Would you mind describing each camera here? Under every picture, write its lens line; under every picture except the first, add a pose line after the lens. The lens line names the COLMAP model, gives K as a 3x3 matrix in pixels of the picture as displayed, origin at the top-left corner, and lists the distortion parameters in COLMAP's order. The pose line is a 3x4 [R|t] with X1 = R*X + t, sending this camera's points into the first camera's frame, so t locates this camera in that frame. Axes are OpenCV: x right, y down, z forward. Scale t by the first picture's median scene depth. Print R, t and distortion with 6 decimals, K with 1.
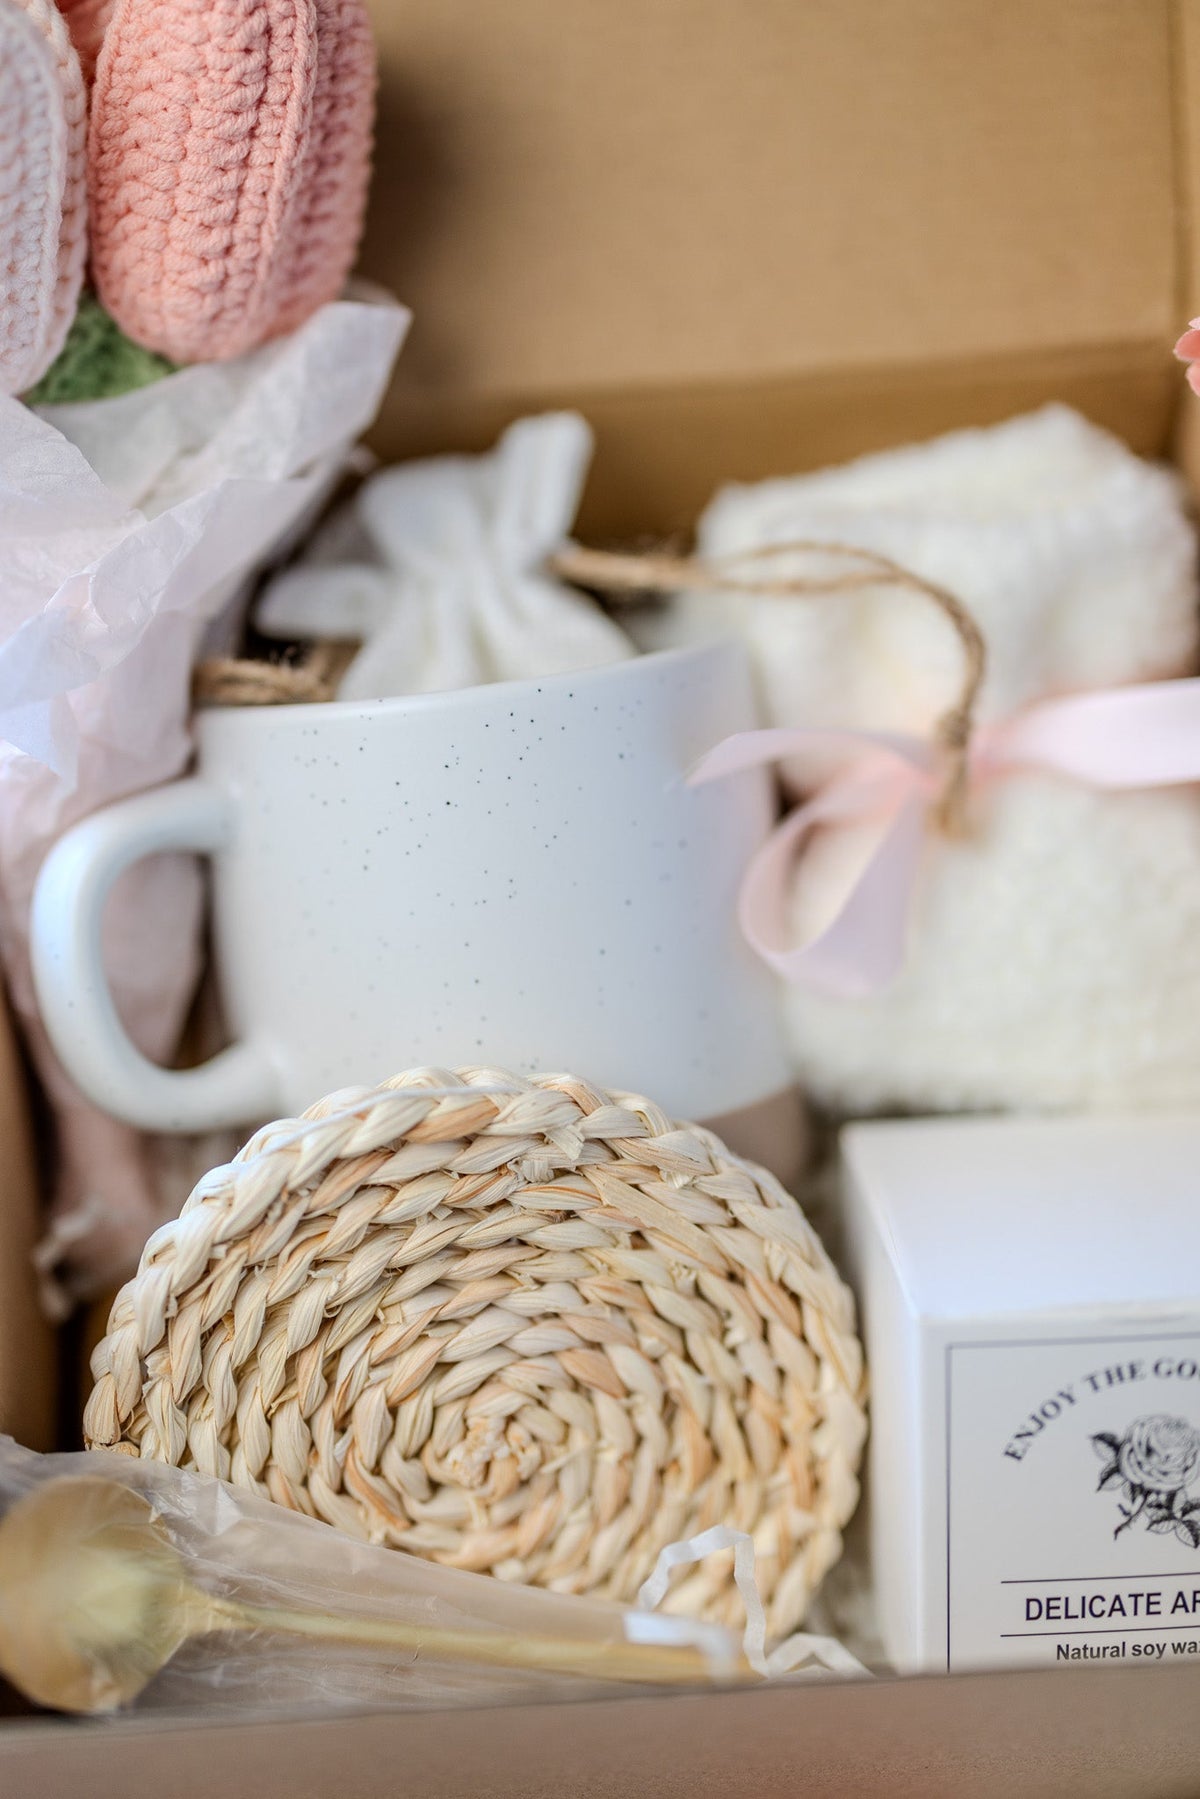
lens RADIAL K [[2878.1, 0, 600.0], [0, 2878.1, 899.5], [0, 0, 1]] dist [0.059499, -0.056443]
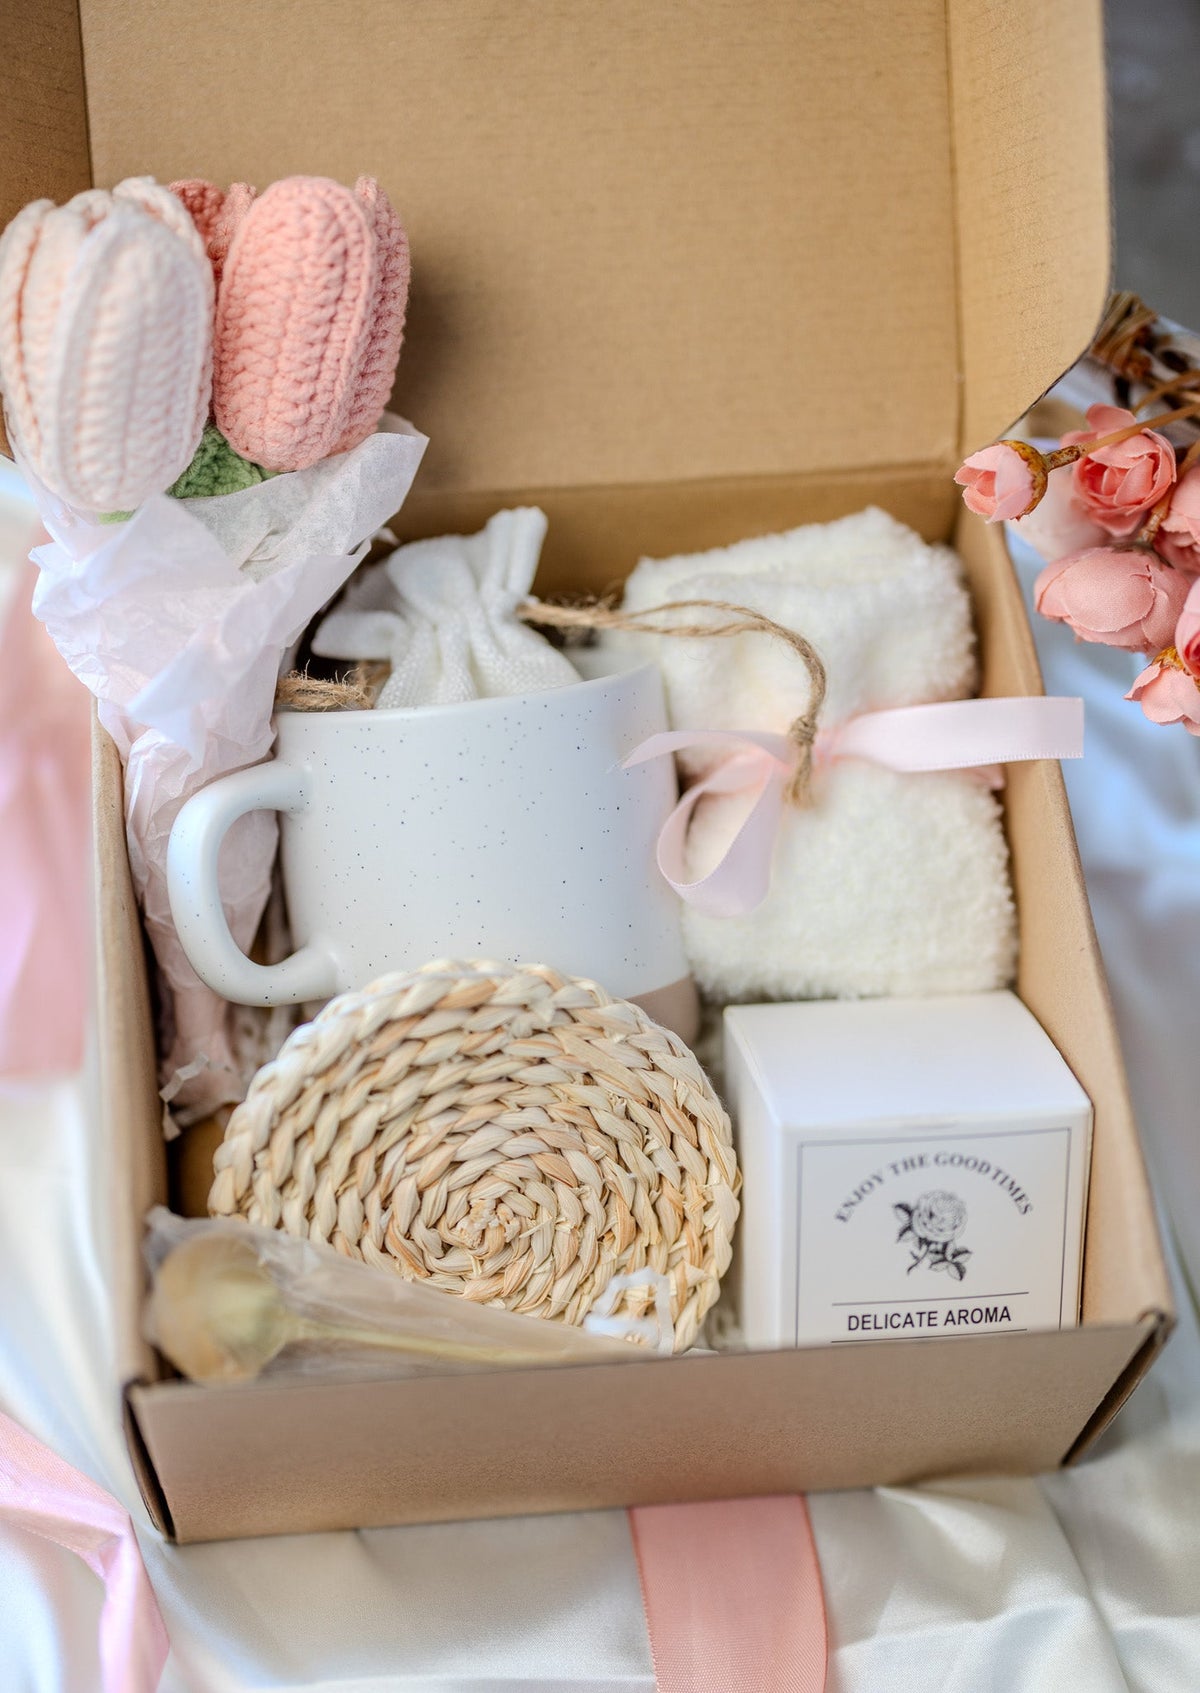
lens RADIAL K [[2821.4, 0, 580.9], [0, 2821.4, 911.9], [0, 0, 1]] dist [0.004233, 0.169032]
pose [[0.997986, 0.006480, 0.063097, -0.081898], [-0.007398, 0.999870, 0.014333, 0.012932], [-0.062996, -0.014771, 0.997904, -0.432761]]
